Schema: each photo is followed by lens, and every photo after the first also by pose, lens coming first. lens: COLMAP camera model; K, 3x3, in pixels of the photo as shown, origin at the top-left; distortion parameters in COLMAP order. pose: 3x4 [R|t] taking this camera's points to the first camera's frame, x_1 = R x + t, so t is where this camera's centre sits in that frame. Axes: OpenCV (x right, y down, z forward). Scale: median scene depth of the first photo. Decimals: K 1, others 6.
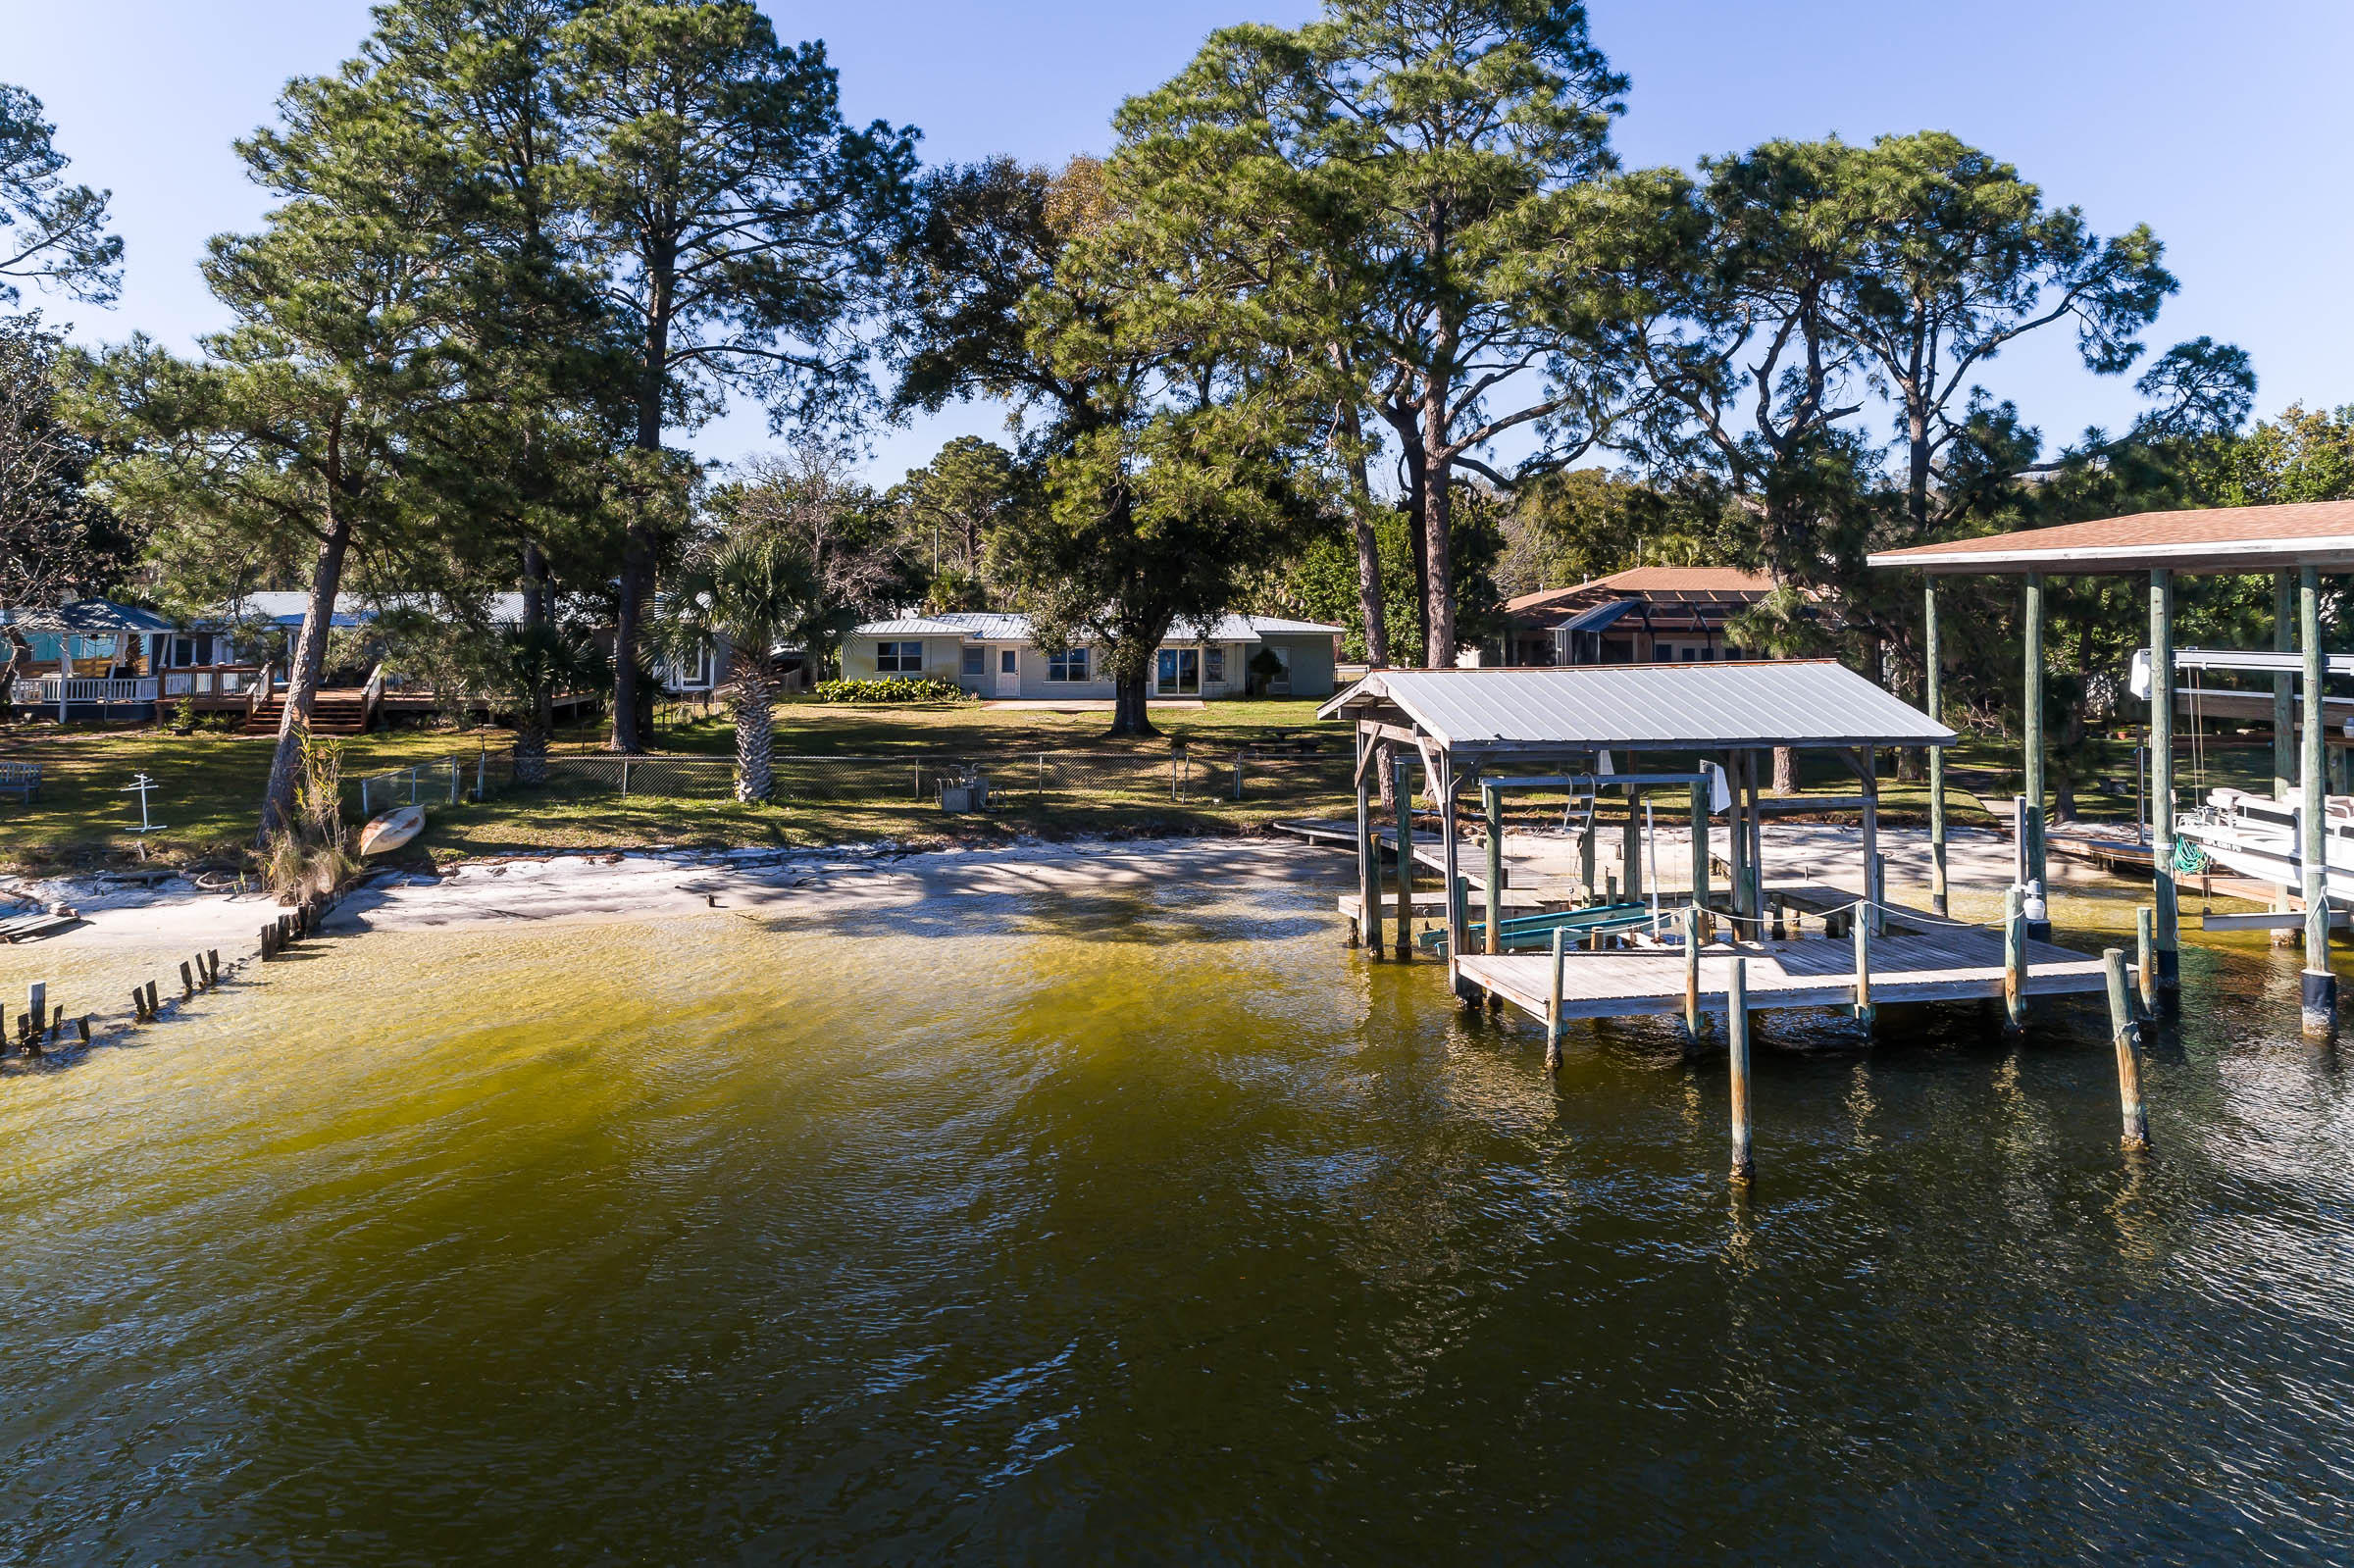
lens RADIAL K [[1600.7, 0, 1336.9], [0, 1600.7, 679.7], [0, 0, 1]] dist [0.000981, 0.001341]
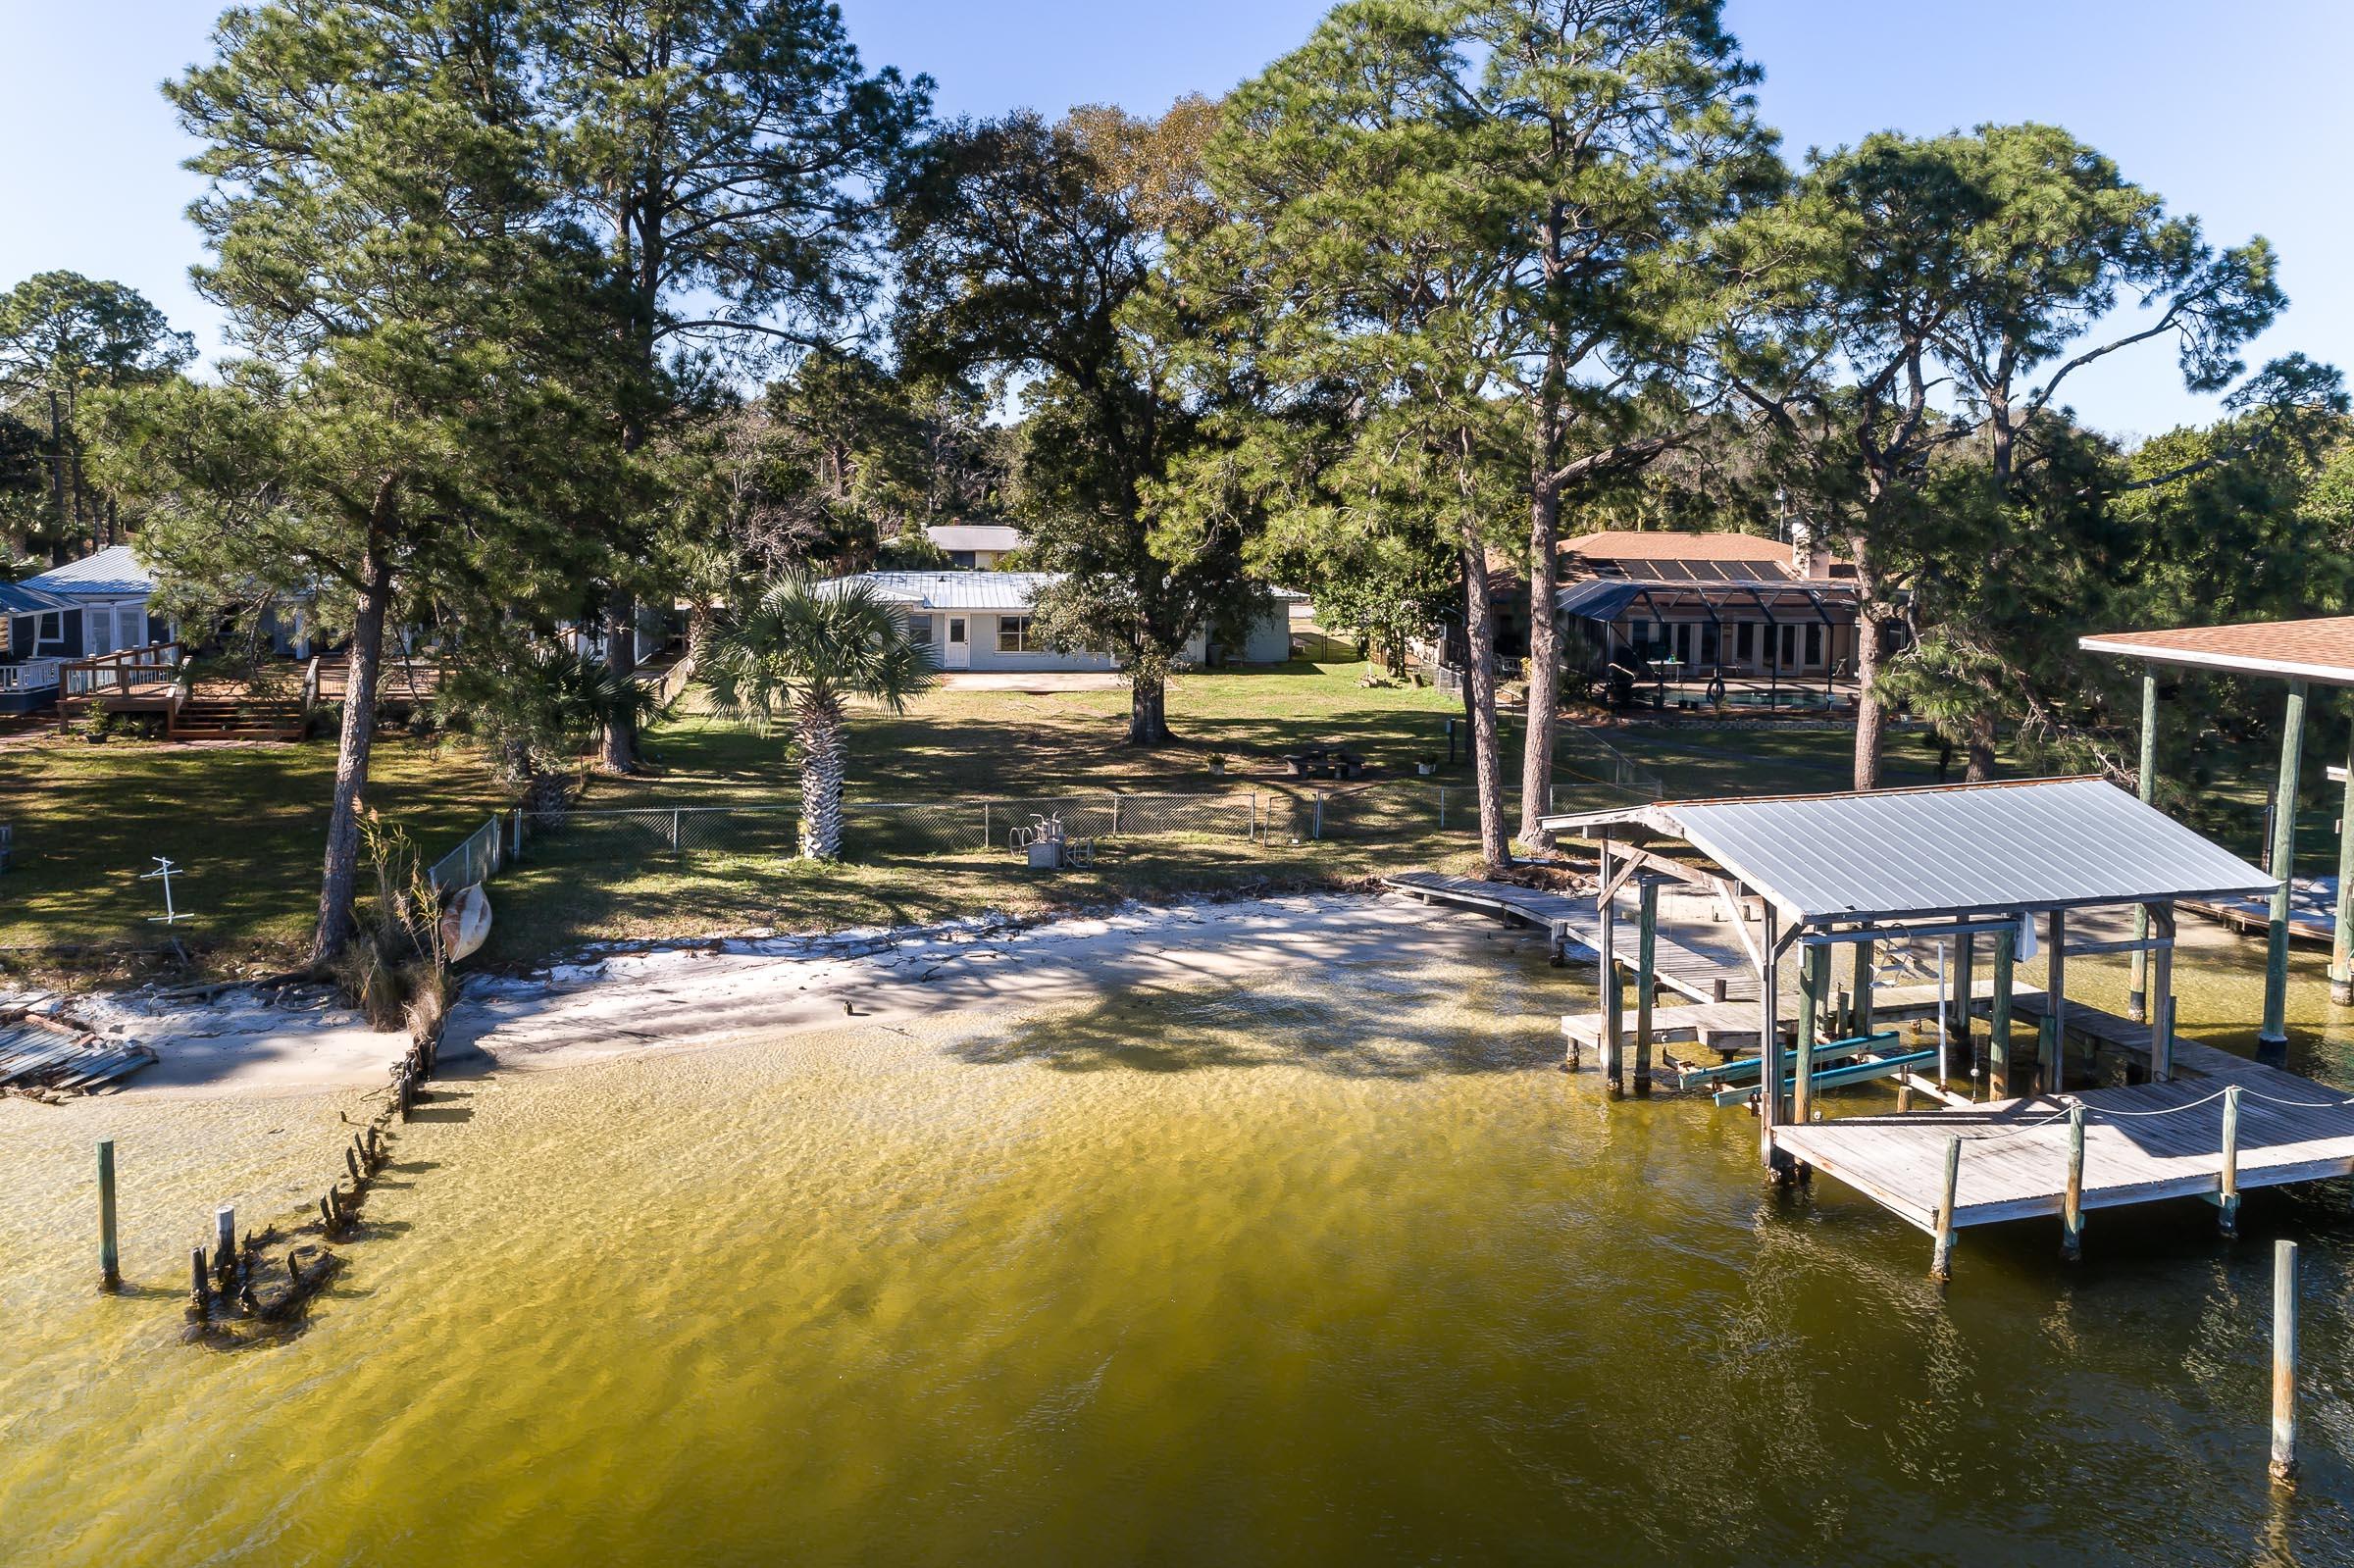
lens RADIAL K [[1612.3, 0, 1252.5], [0, 1612.3, 725.1], [0, 0, 1]] dist [-0.000771, 0.002519]
pose [[0.996998, 0.003458, 0.077345, -0.212357], [-0.011224, 0.994905, 0.100193, -0.106558], [-0.076604, -0.100761, 0.991957, 0.079484]]
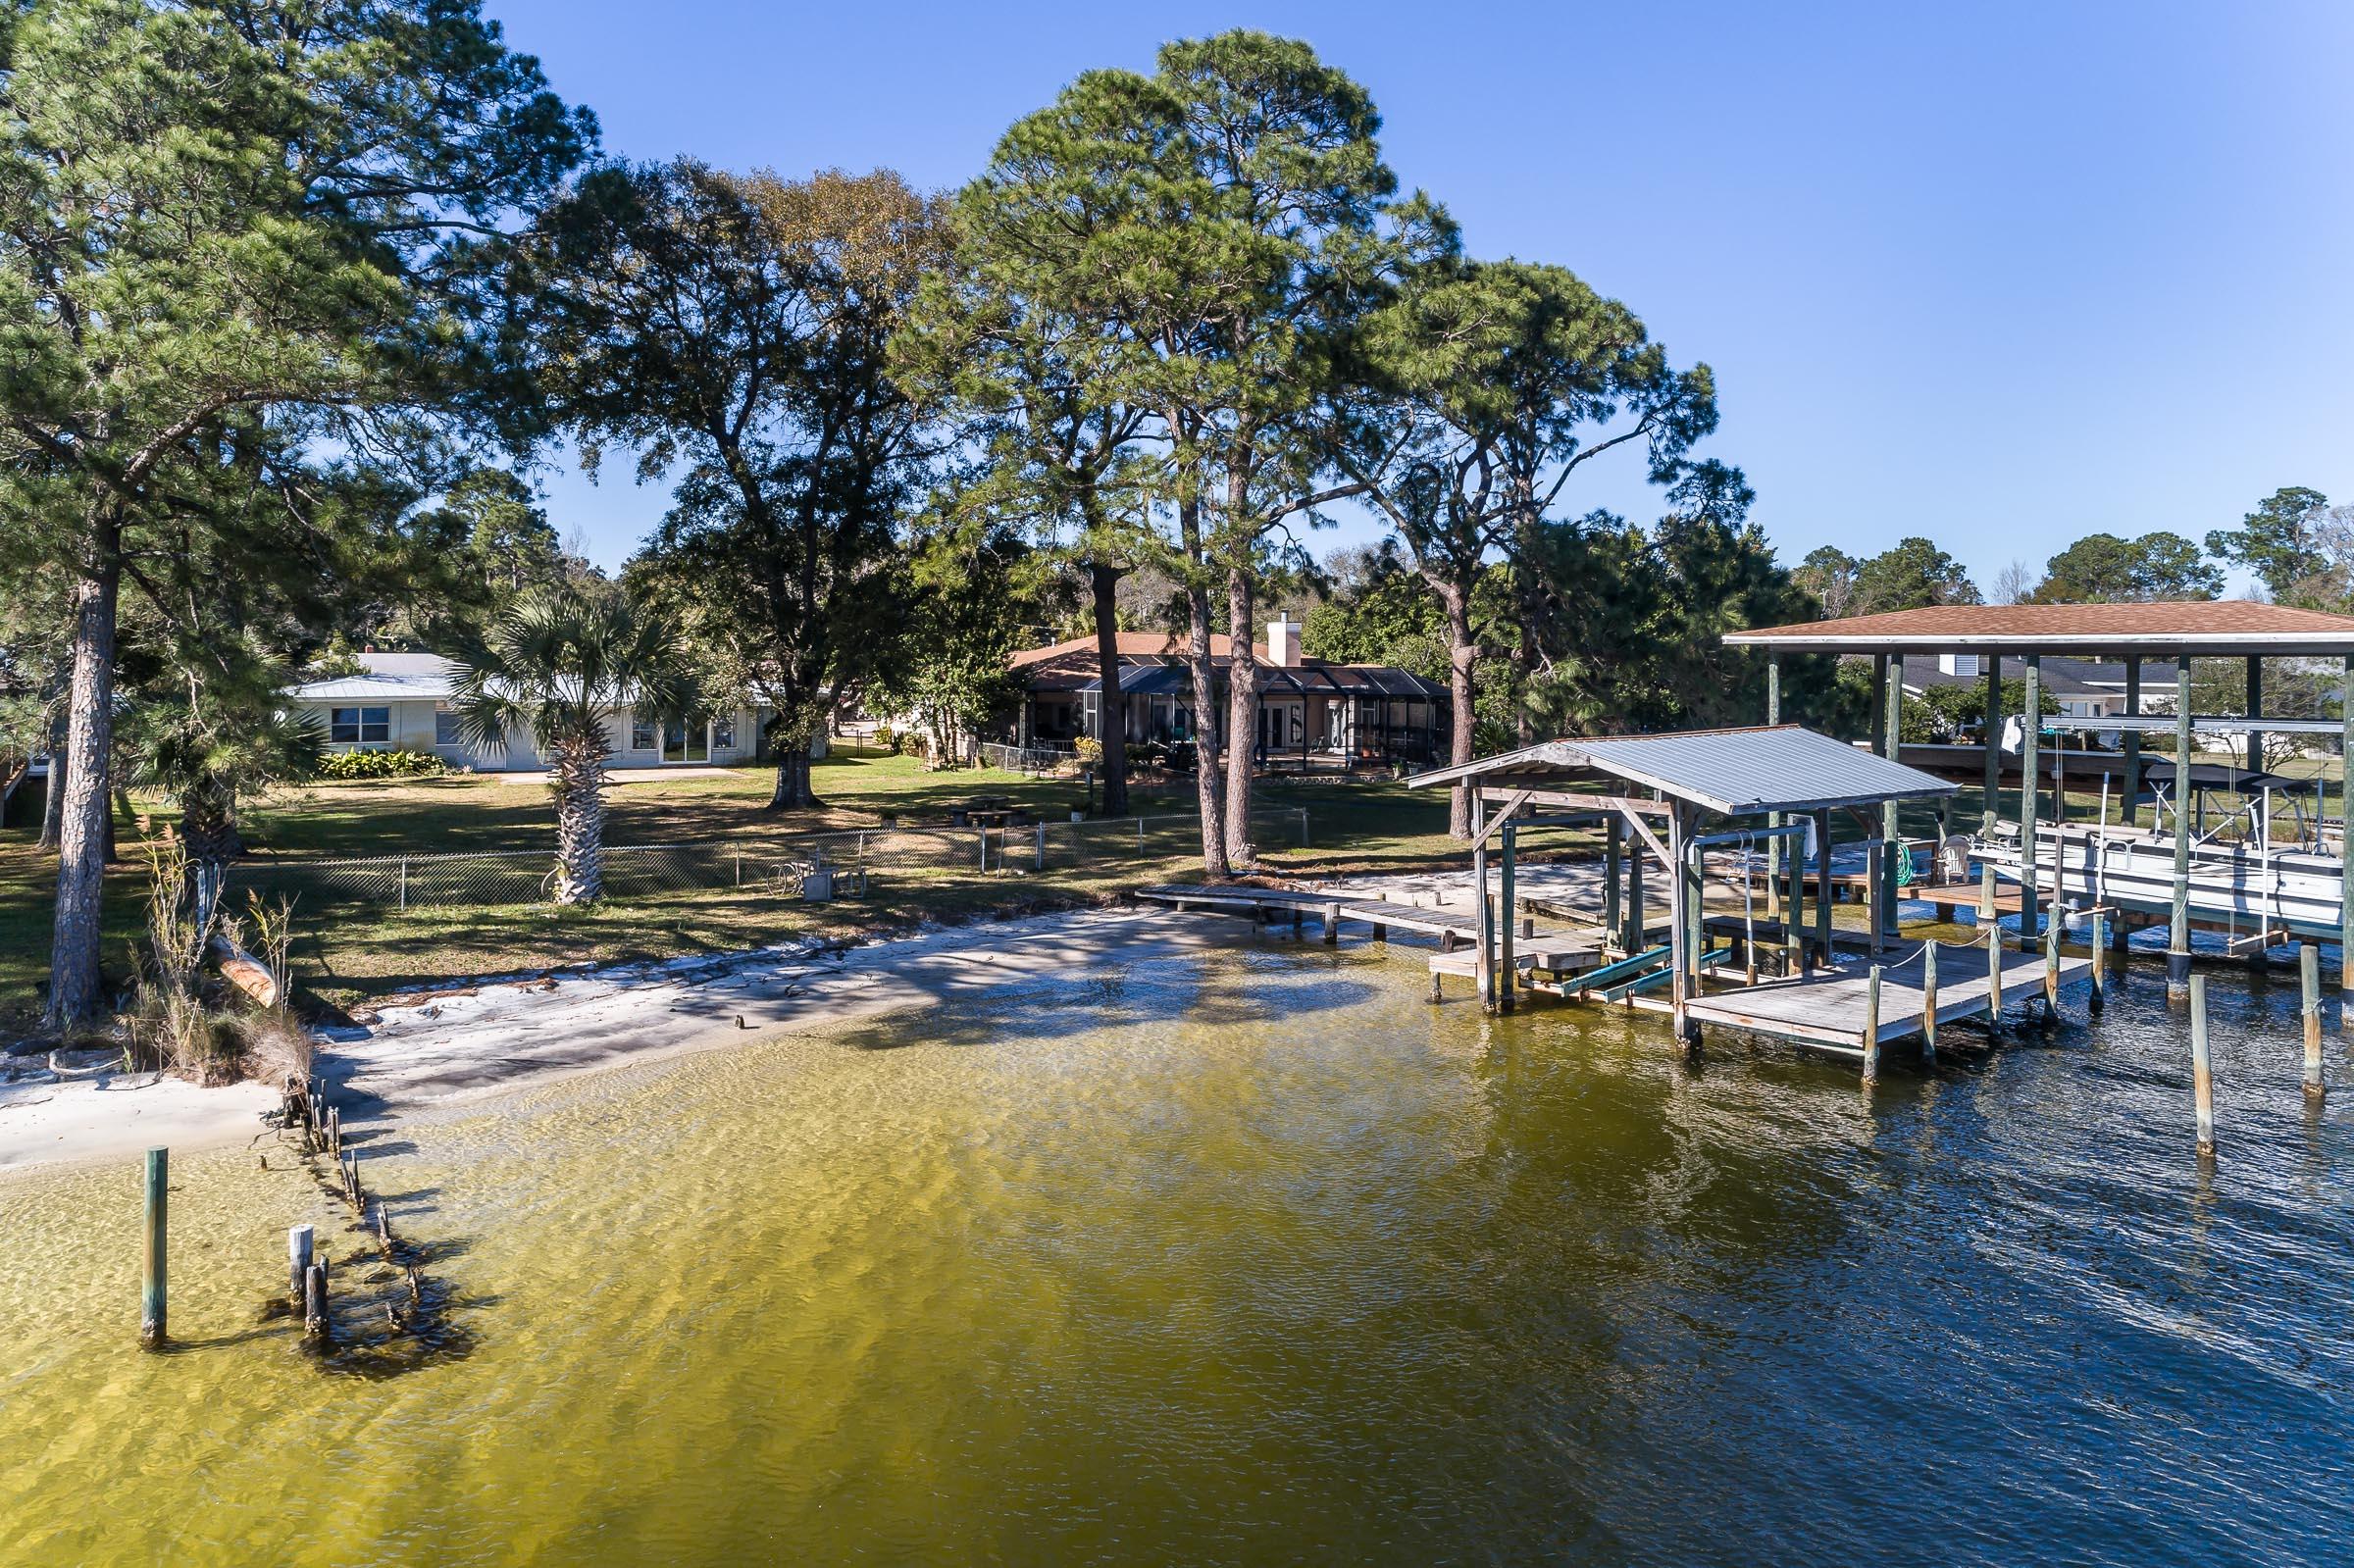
lens RADIAL K [[1519.6, 0, 1177.0], [0, 1519.6, 784.0], [0, 0, 1]] dist [0.001693, 0.000884]
pose [[0.892970, -0.029528, 0.449147, -0.494601], [0.014080, 0.999190, 0.037696, -0.014250], [-0.449897, -0.027338, 0.892662, 0.161323]]
